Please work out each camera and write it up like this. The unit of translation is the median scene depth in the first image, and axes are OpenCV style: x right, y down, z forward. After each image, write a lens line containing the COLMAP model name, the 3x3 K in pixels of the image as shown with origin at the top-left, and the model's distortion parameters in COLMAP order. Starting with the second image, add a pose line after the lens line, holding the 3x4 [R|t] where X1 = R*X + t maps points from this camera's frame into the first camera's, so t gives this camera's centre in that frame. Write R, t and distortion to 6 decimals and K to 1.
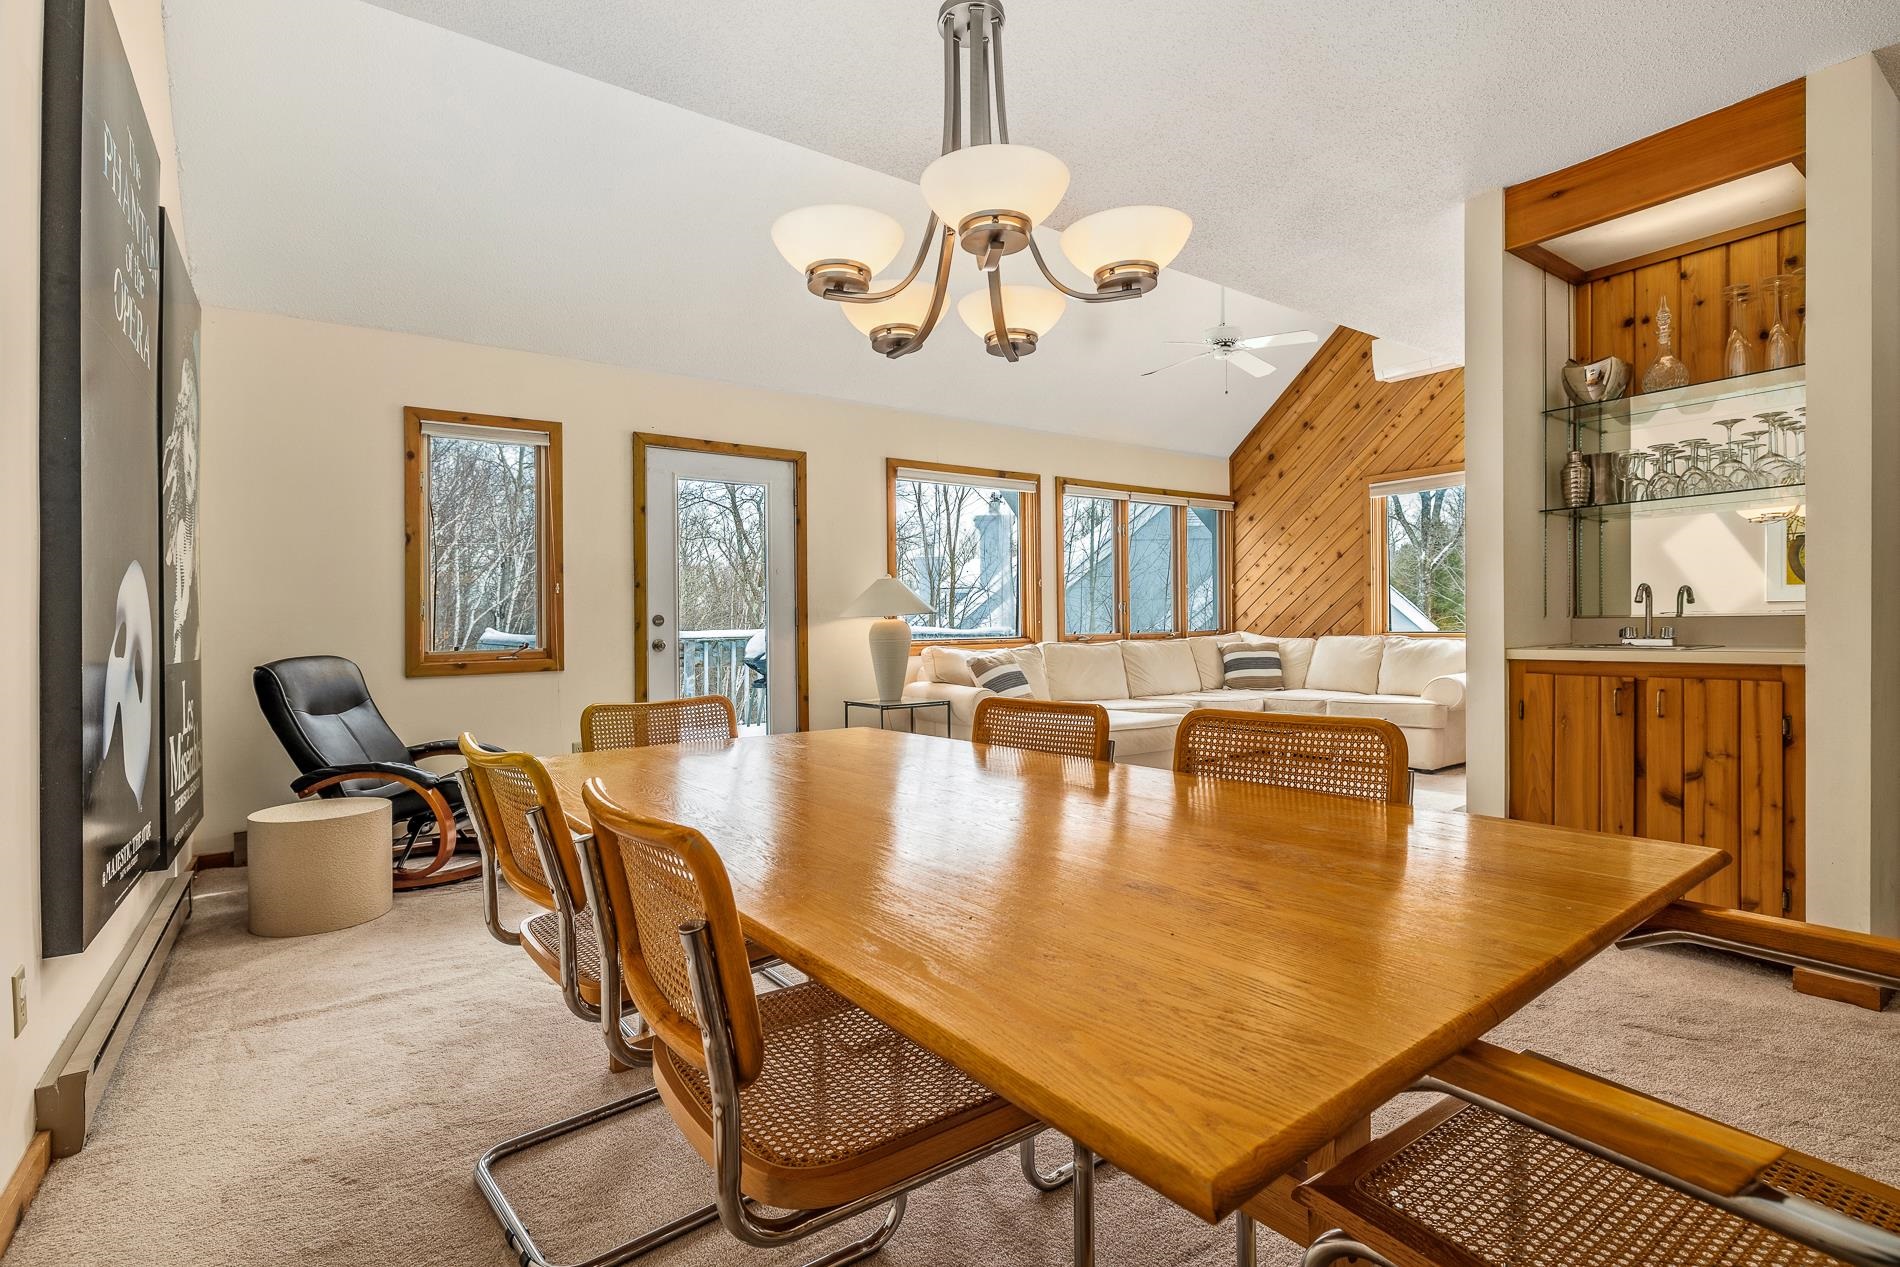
lens RADIAL K [[876.9, 0, 957.4], [0, 876.9, 601.7], [0, 0, 1]] dist [-0.016424, 0.000920]
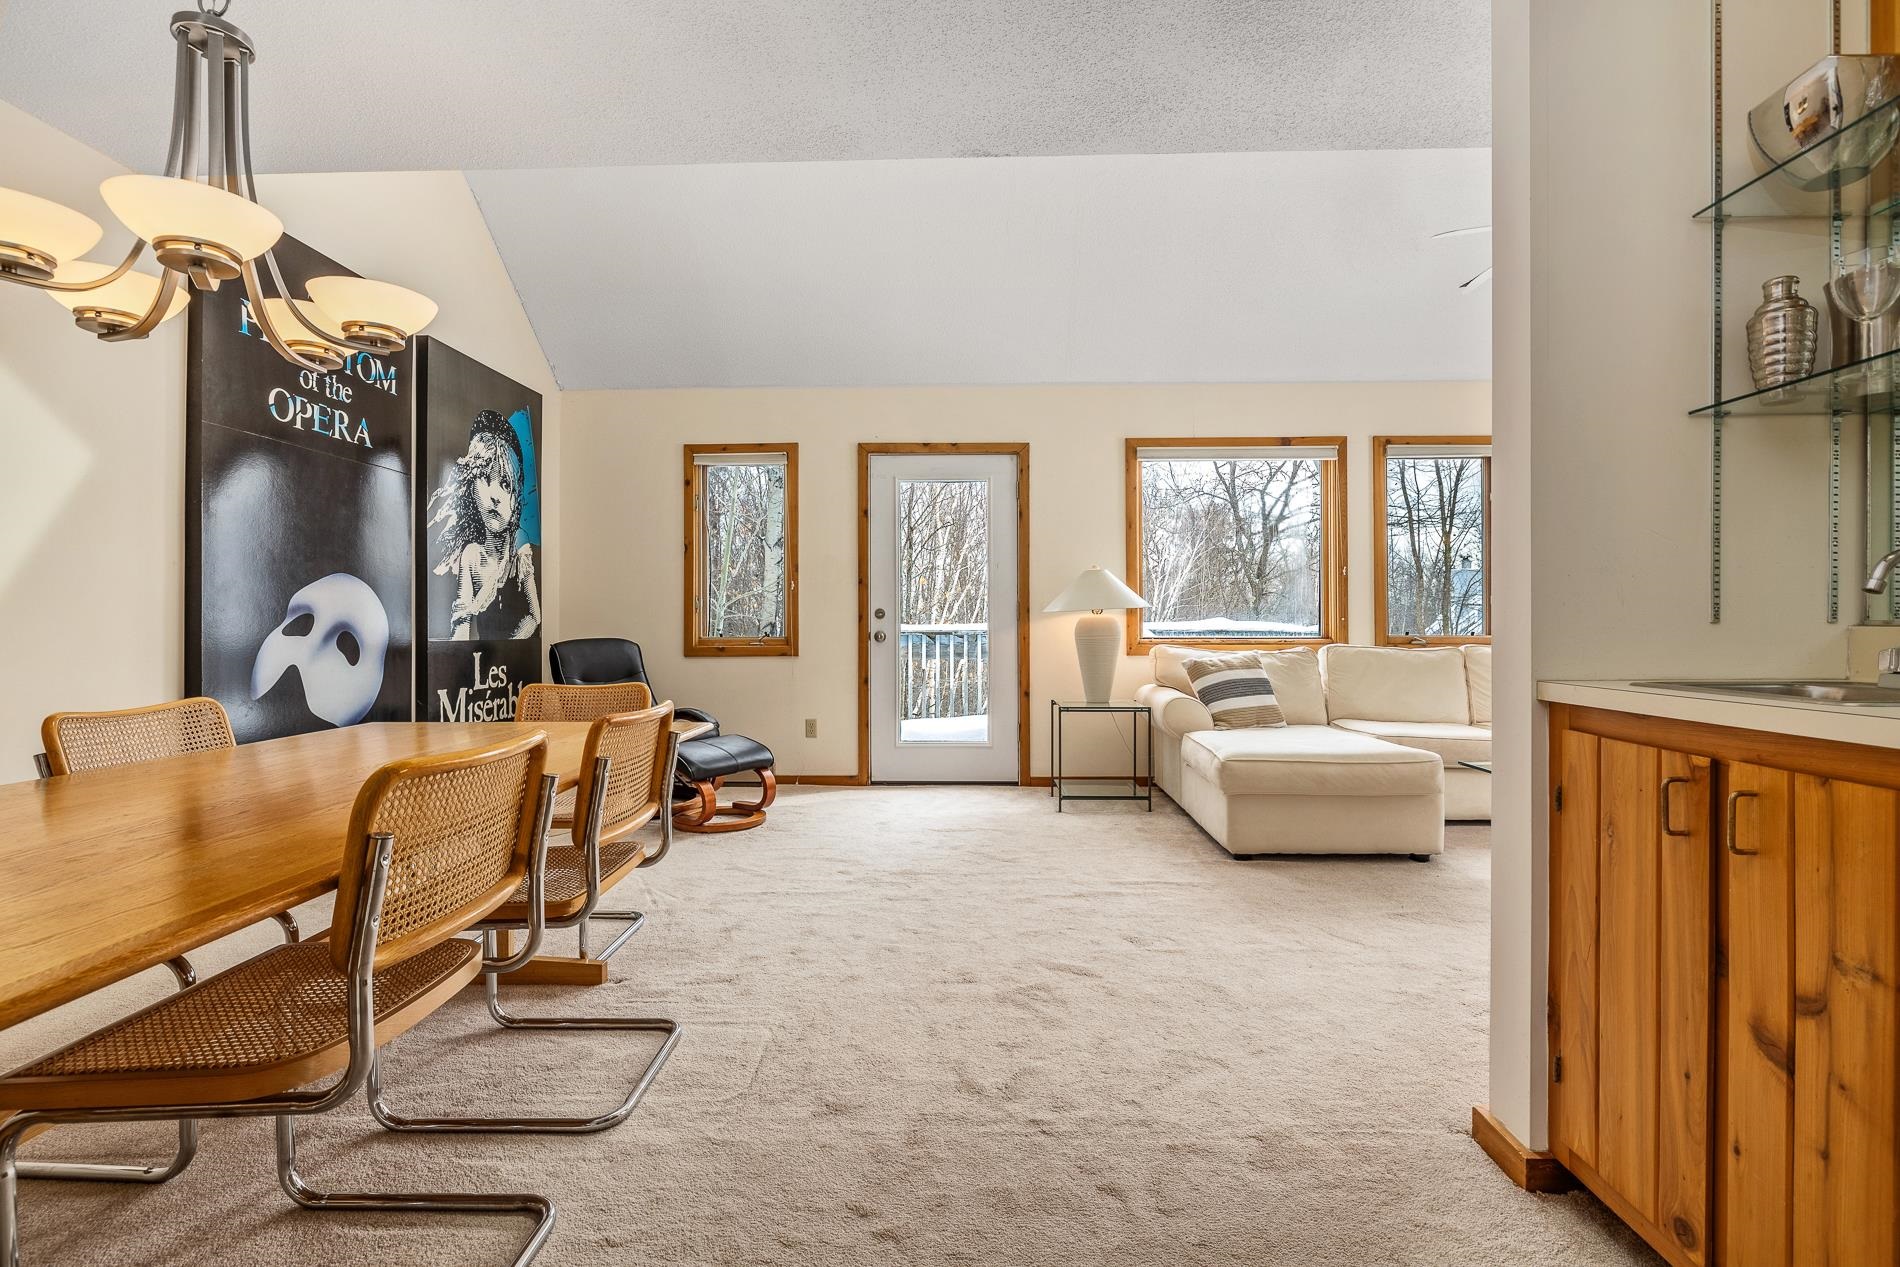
lens RADIAL K [[856.4, 0, 944.0], [0, 856.4, 609.0], [0, 0, 1]] dist [-0.001857, -0.000291]
pose [[0.792839, 0.004825, -0.609411, 0.376494], [0.005795, 0.999864, 0.015456, -0.000528], [0.609403, -0.015786, 0.792703, 0.203991]]
